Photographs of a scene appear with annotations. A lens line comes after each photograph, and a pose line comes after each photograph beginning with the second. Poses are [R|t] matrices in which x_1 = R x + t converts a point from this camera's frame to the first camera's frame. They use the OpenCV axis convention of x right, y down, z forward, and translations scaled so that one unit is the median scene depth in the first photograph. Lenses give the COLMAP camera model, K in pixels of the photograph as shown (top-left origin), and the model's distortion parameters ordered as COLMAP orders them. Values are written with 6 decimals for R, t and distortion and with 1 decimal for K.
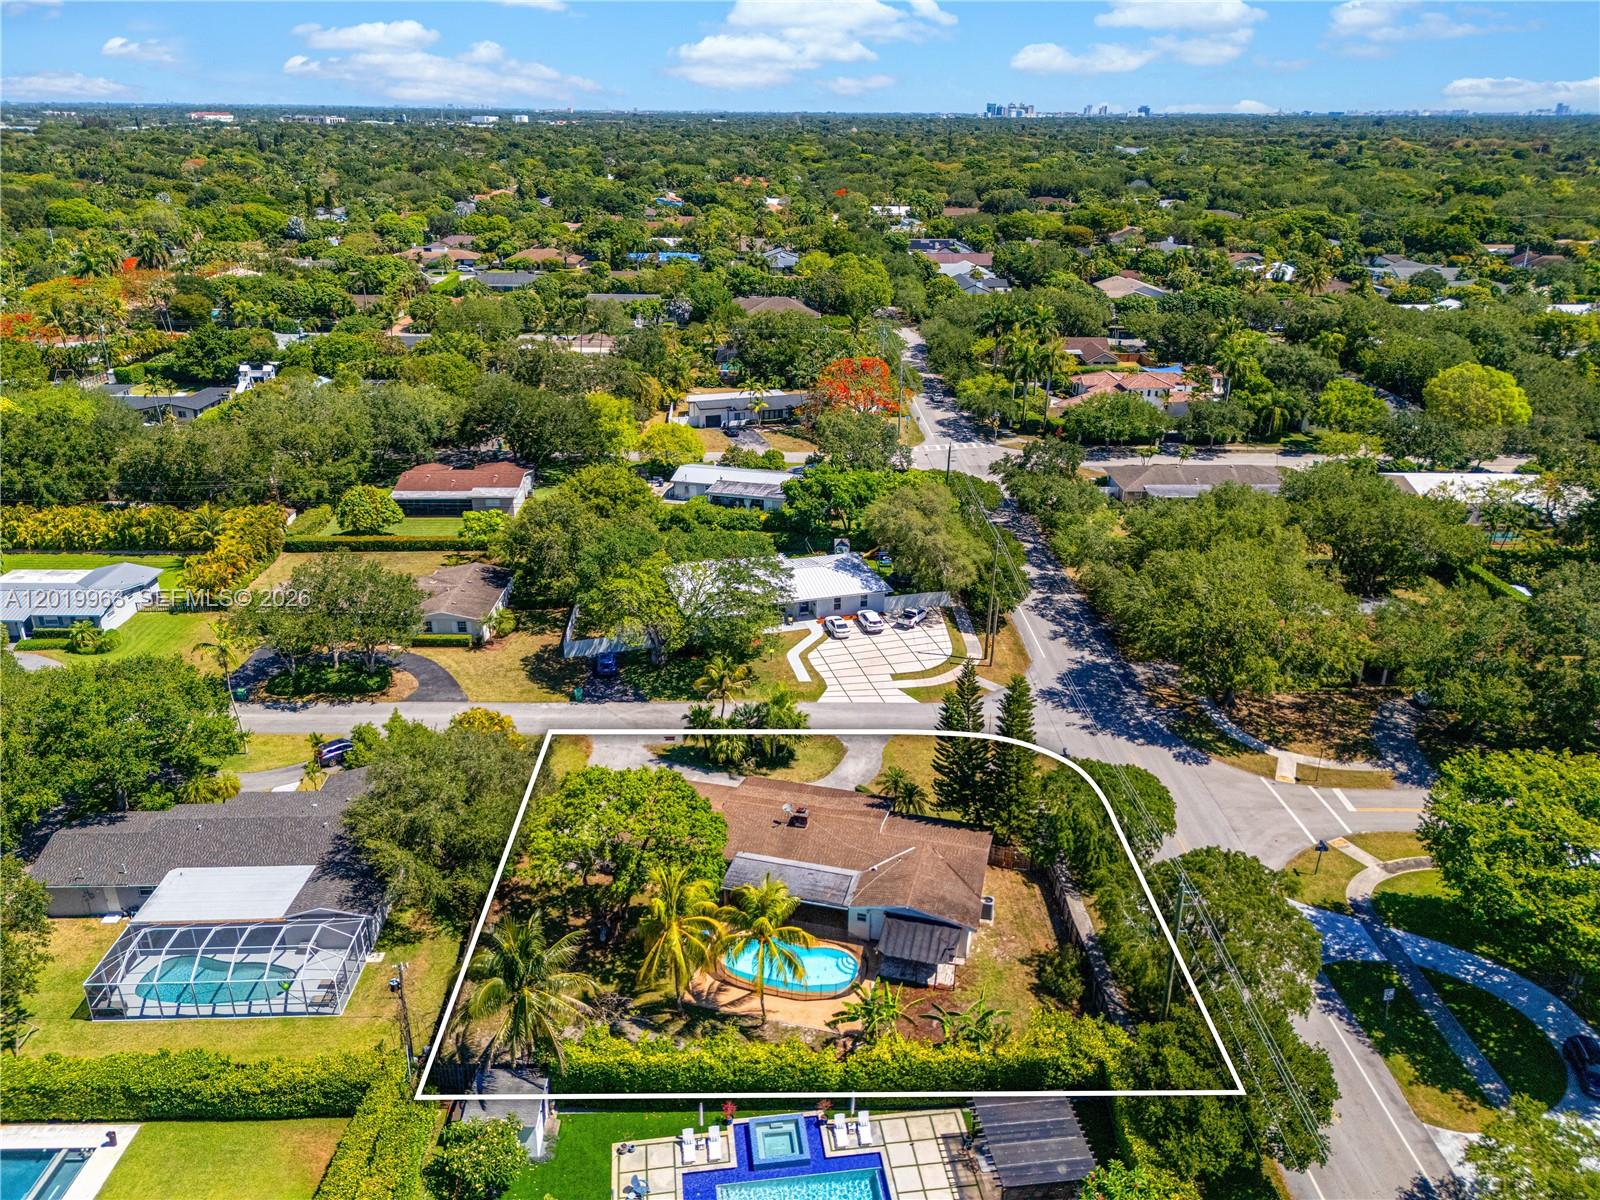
lens RADIAL K [[1172.7, 0, 803.9], [0, 1172.7, 605.1], [0, 0, 1]] dist [0.089241, -0.099181]
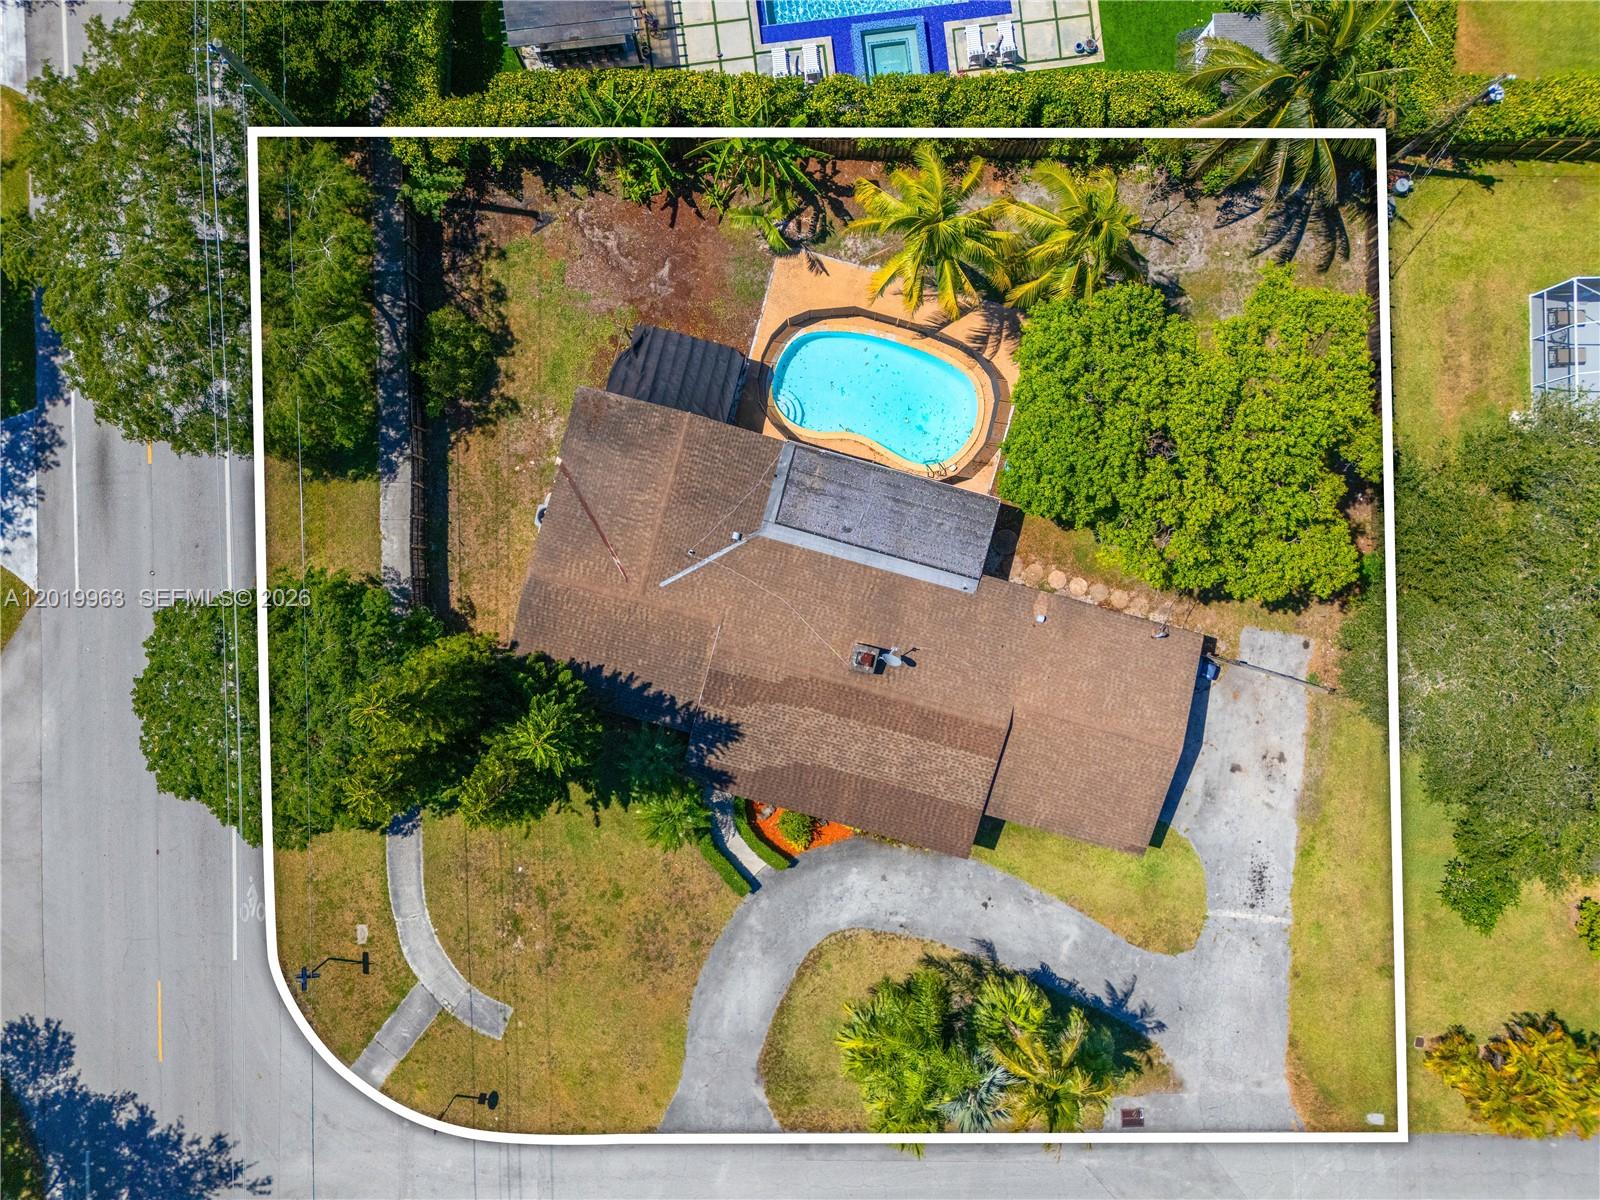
lens RADIAL K [[1172.7, 0, 803.9], [0, 1172.7, 605.1], [0, 0, 1]] dist [0.089241, -0.099181]
pose [[-0.999589, -0.010147, -0.026807, 0.032787], [-0.020714, -0.390735, 0.920270, -0.246549], [-0.019812, 0.920447, 0.390364, 0.631170]]
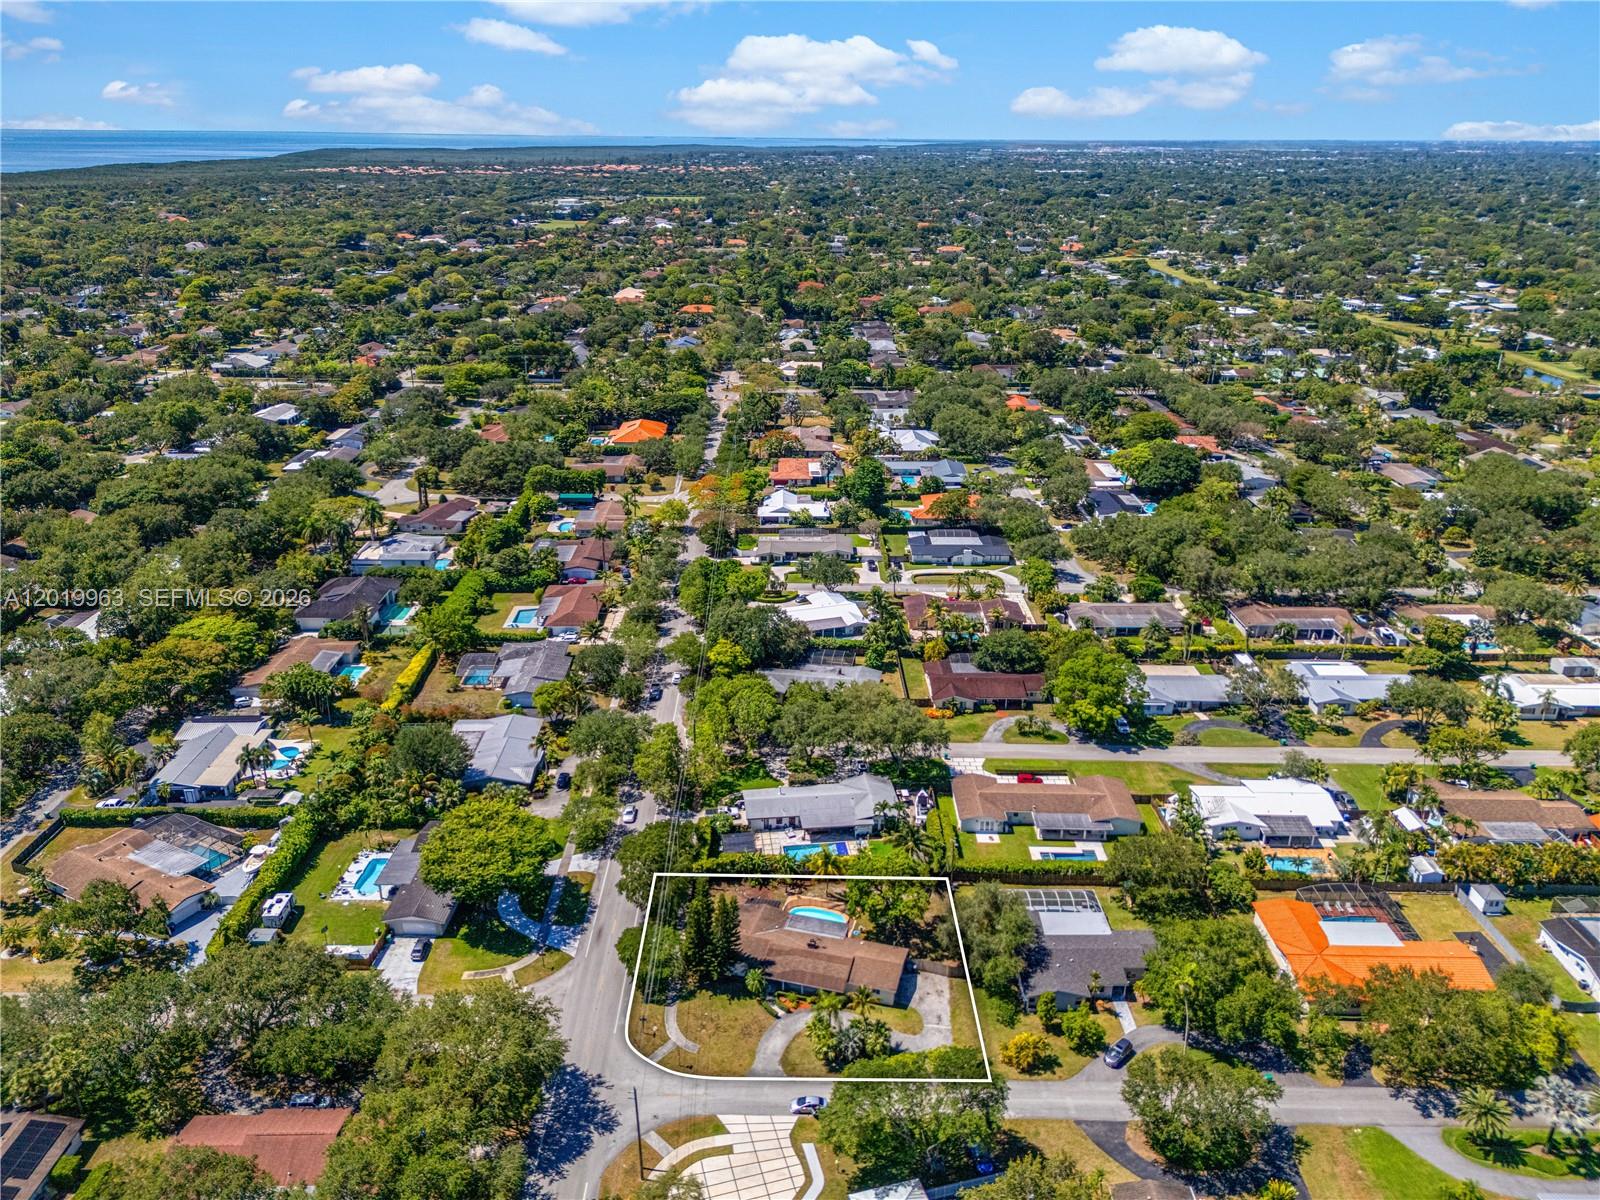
lens RADIAL K [[1172.7, 0, 803.9], [0, 1172.7, 605.1], [0, 0, 1]] dist [0.089241, -0.099181]
pose [[-0.999827, -0.018252, 0.003647, 0.011438], [-0.010406, 0.710634, 0.703485, -1.293475], [-0.015432, 0.703325, -0.710701, 1.629007]]
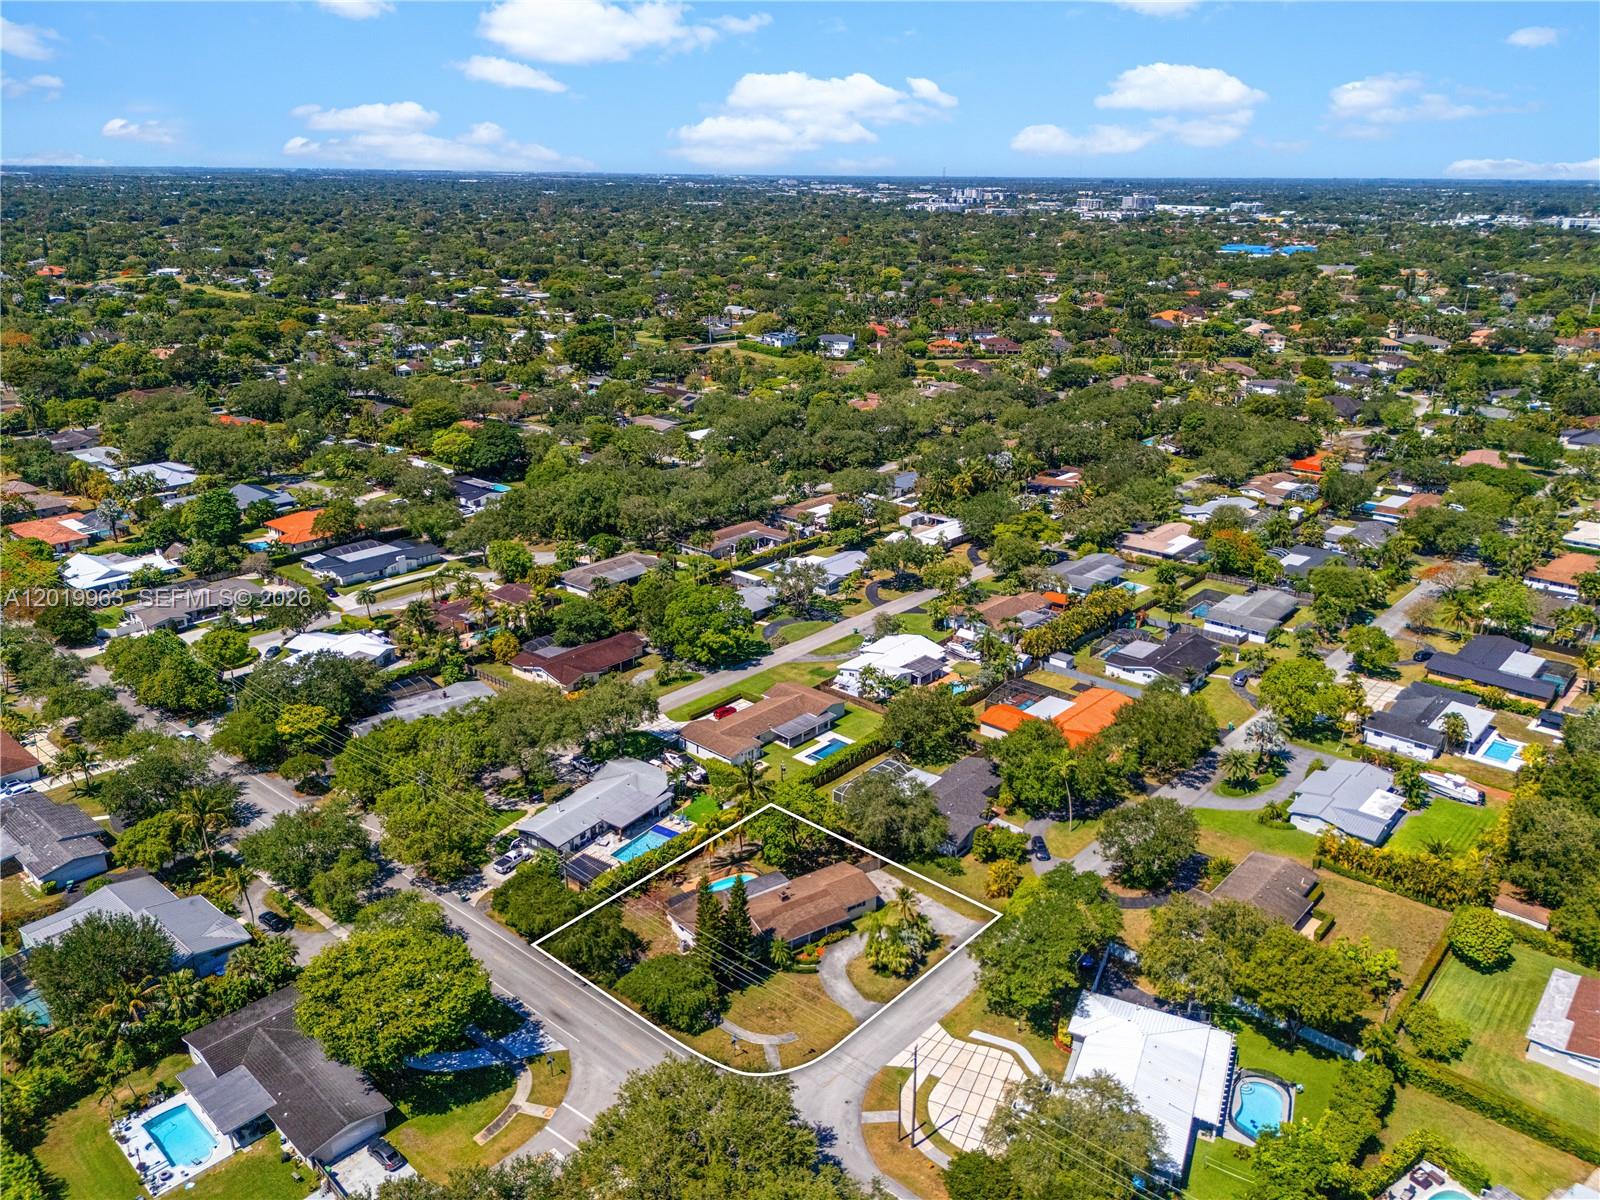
lens RADIAL K [[1172.7, 0, 803.9], [0, 1172.7, 605.1], [0, 0, 1]] dist [0.089241, -0.099181]
pose [[-0.669891, 0.244600, -0.701012, 0.947244], [-0.300401, 0.774148, 0.557184, -0.989826], [0.678974, 0.583837, -0.445116, 1.291702]]
